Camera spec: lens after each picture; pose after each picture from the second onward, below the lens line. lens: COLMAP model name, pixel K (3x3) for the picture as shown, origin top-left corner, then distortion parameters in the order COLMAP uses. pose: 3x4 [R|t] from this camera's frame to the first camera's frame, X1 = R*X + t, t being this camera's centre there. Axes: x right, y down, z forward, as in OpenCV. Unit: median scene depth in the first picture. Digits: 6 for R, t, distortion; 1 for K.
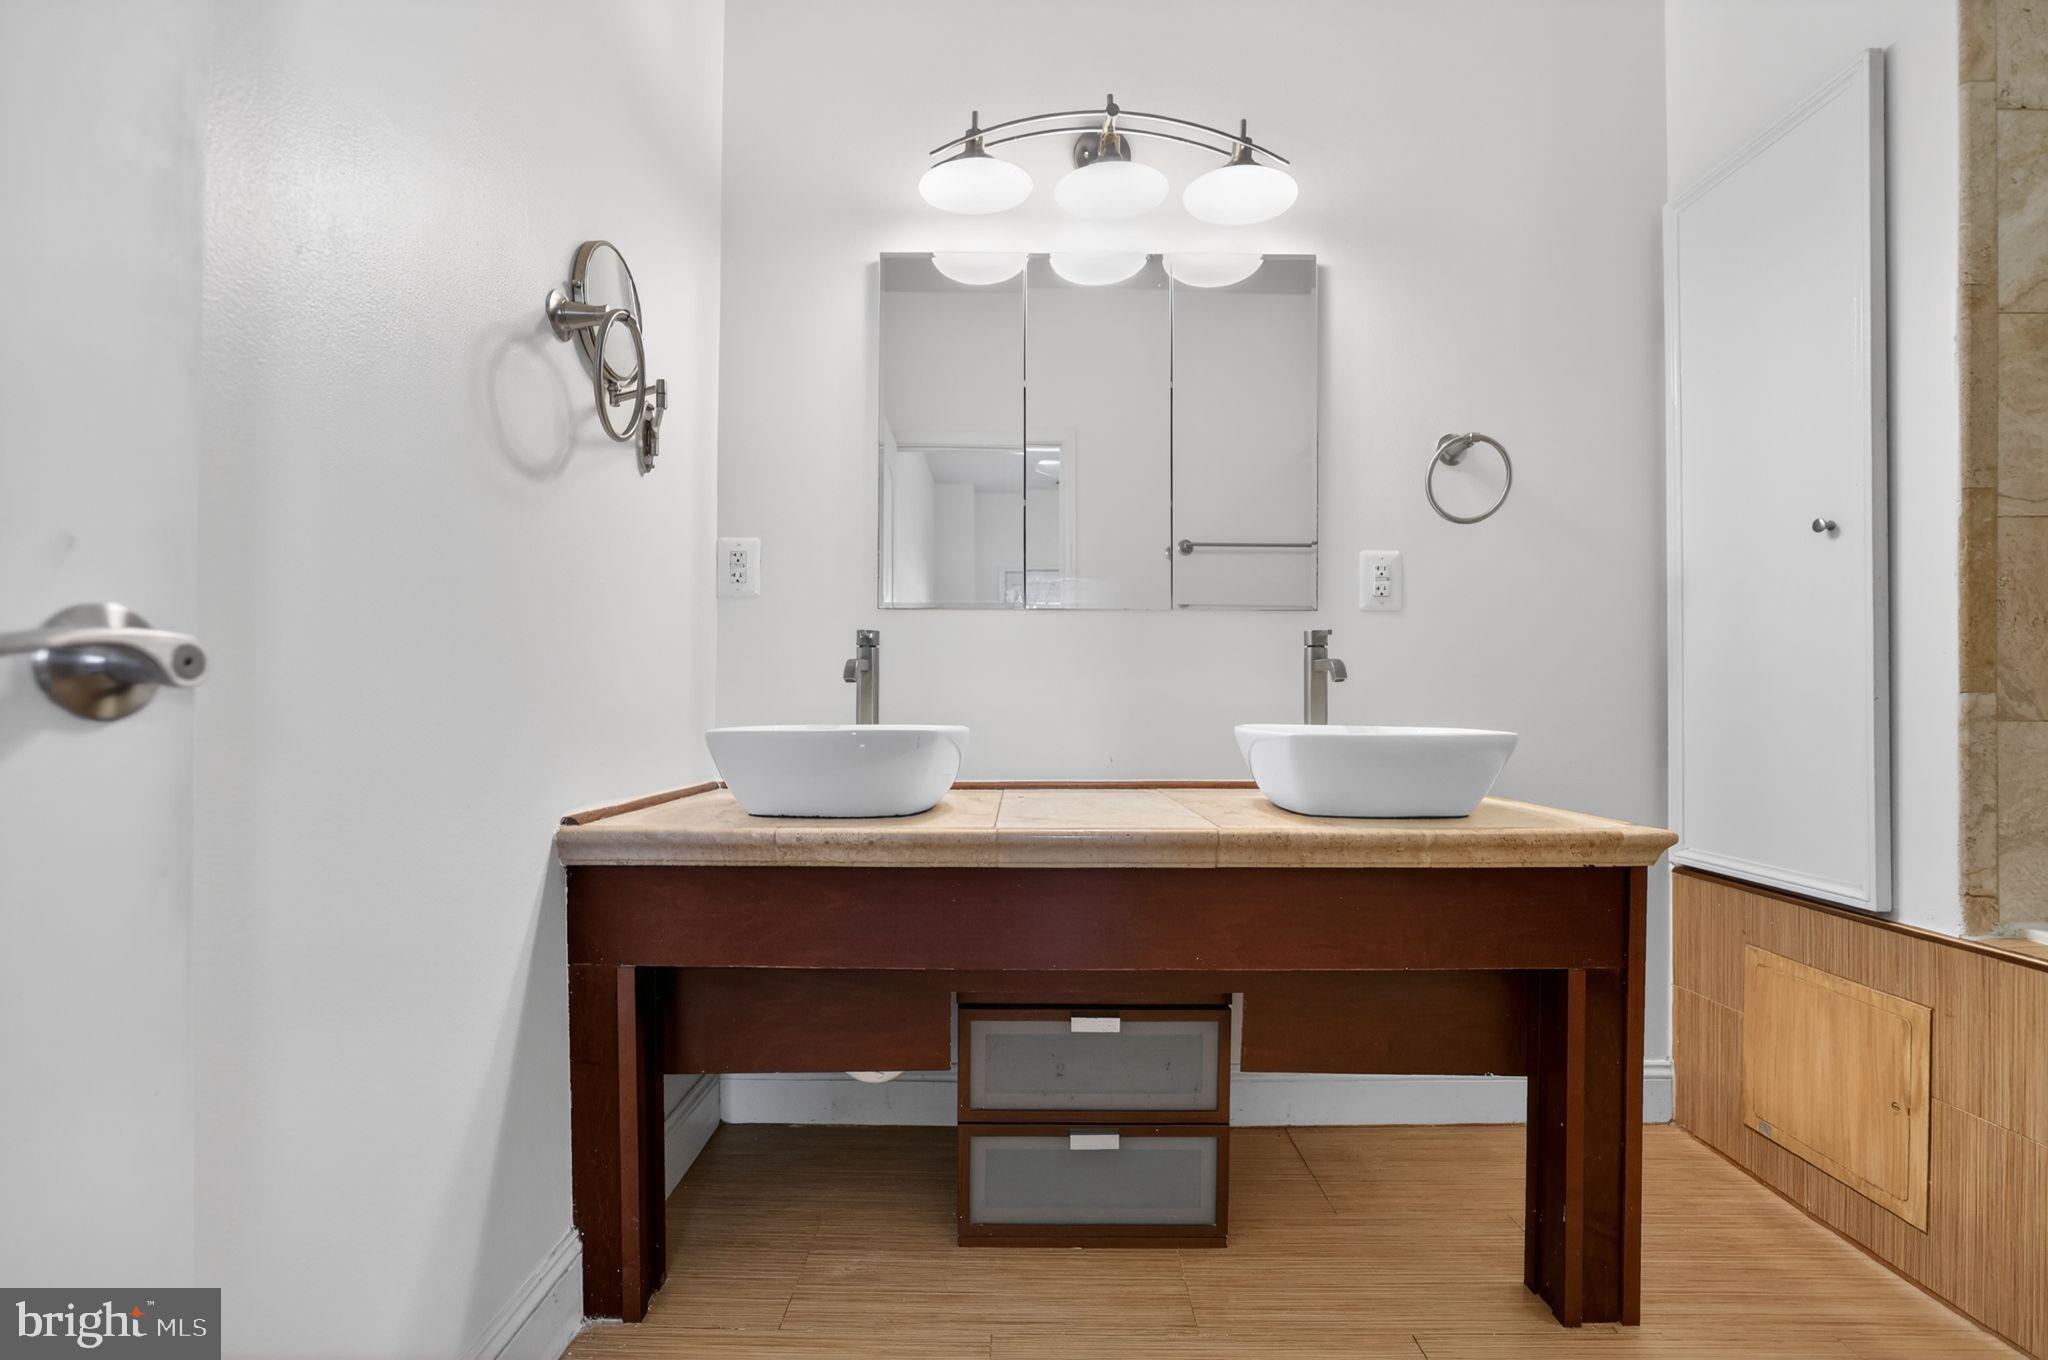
lens RADIAL K [[892.9, 0, 1025.5], [0, 892.9, 695.7], [0, 0, 1]] dist [-0.045282, 0.017193]
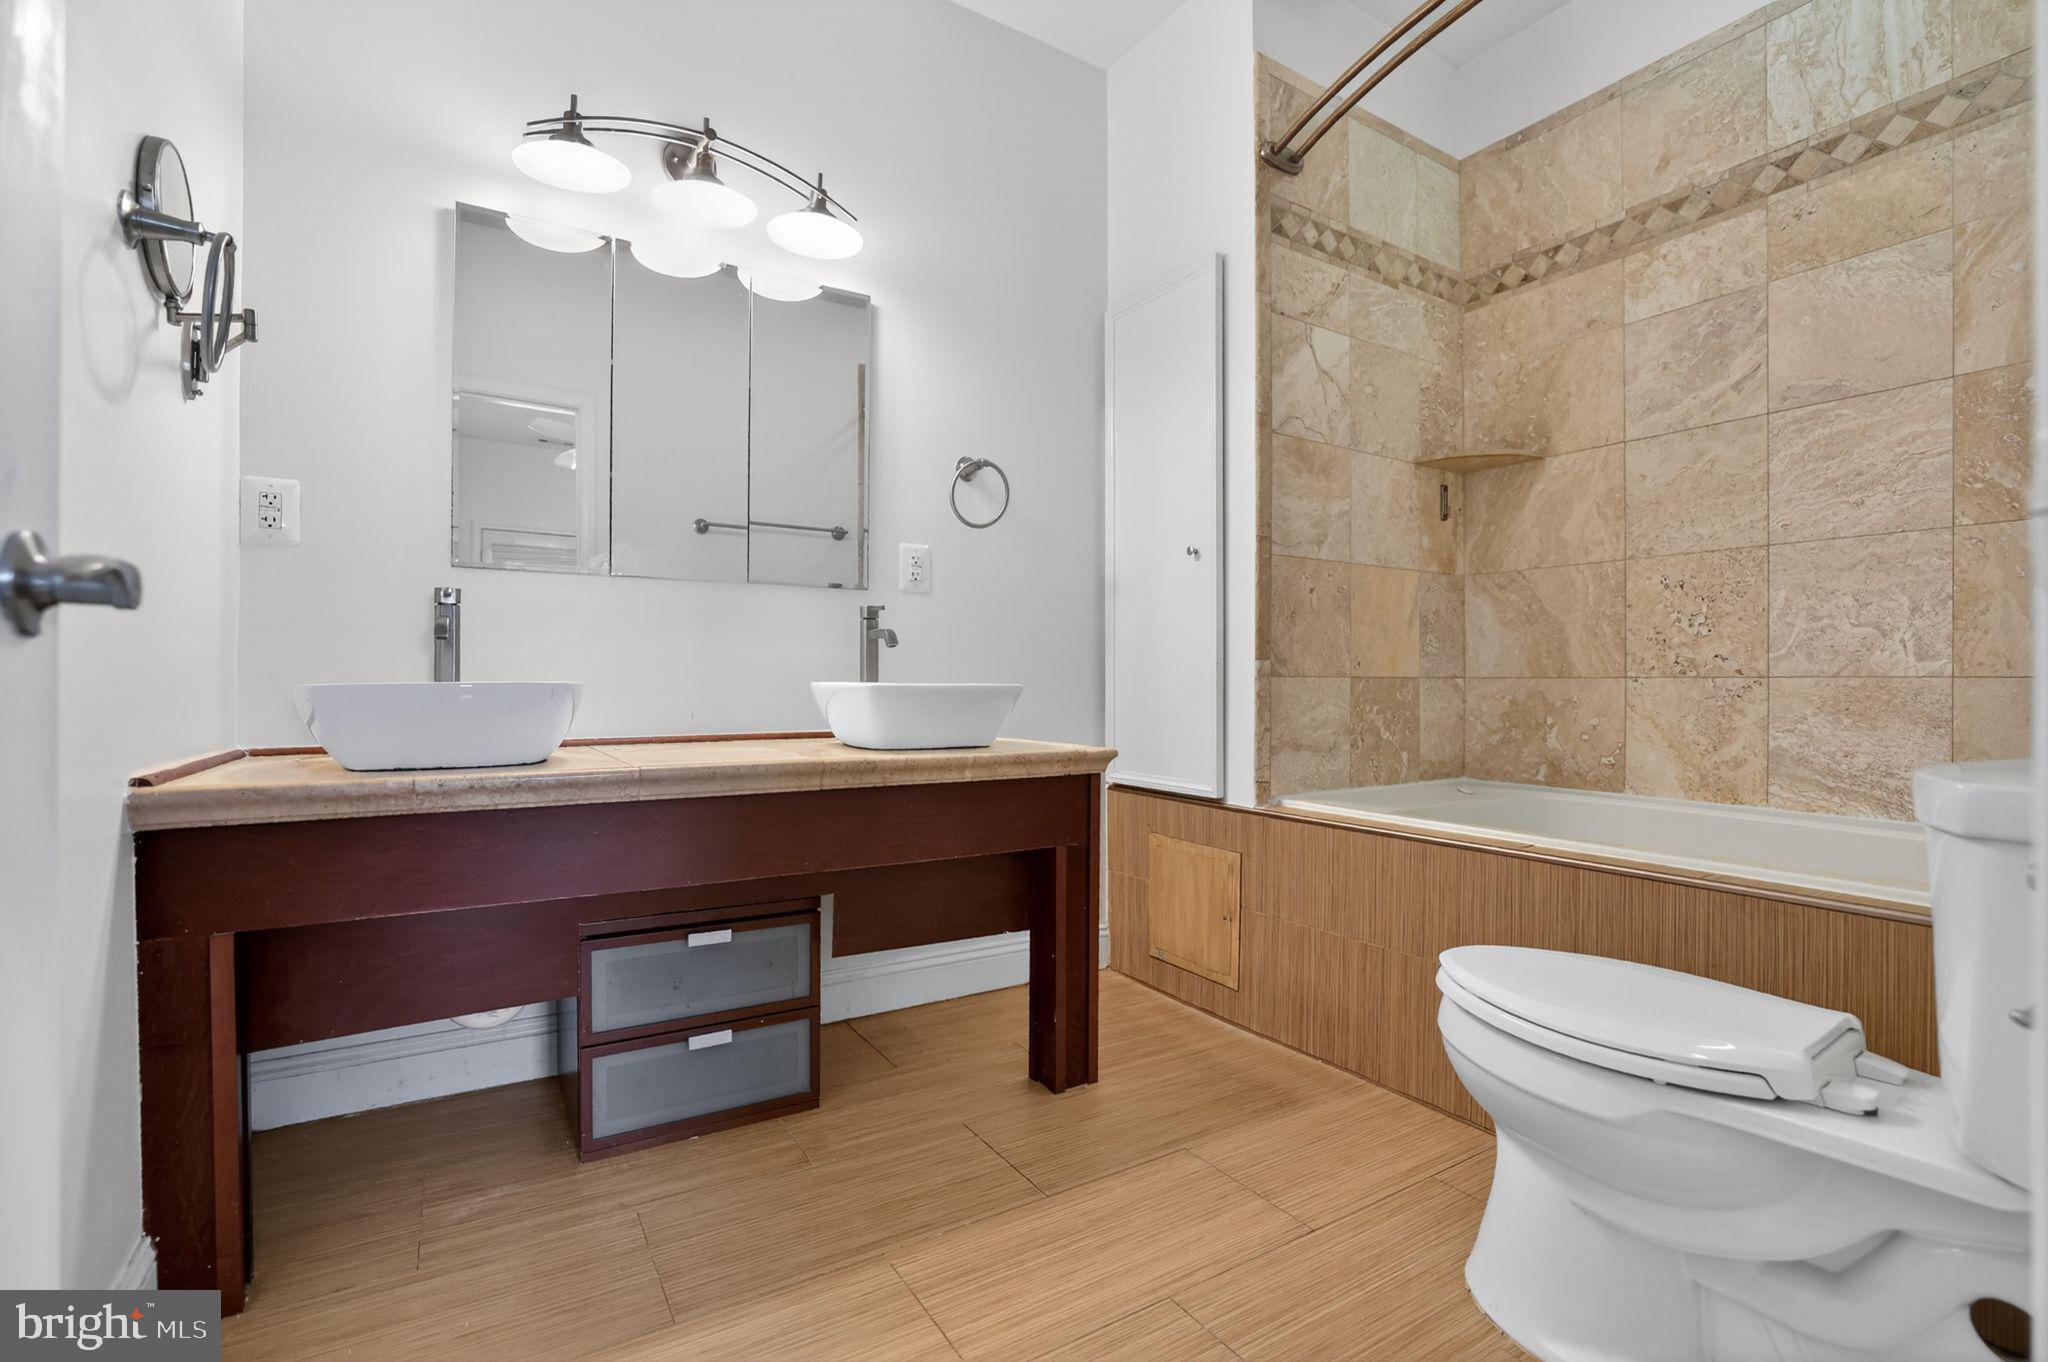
lens RADIAL K [[913.4, 0, 1007.1], [0, 913.4, 679.7], [0, 0, 1]] dist [-0.034637, 0.012297]
pose [[0.853798, -0.000032, 0.520604, -0.200343], [-0.003268, 0.999980, 0.005421, 0.024069], [-0.520594, -0.006330, 0.853781, -0.207555]]
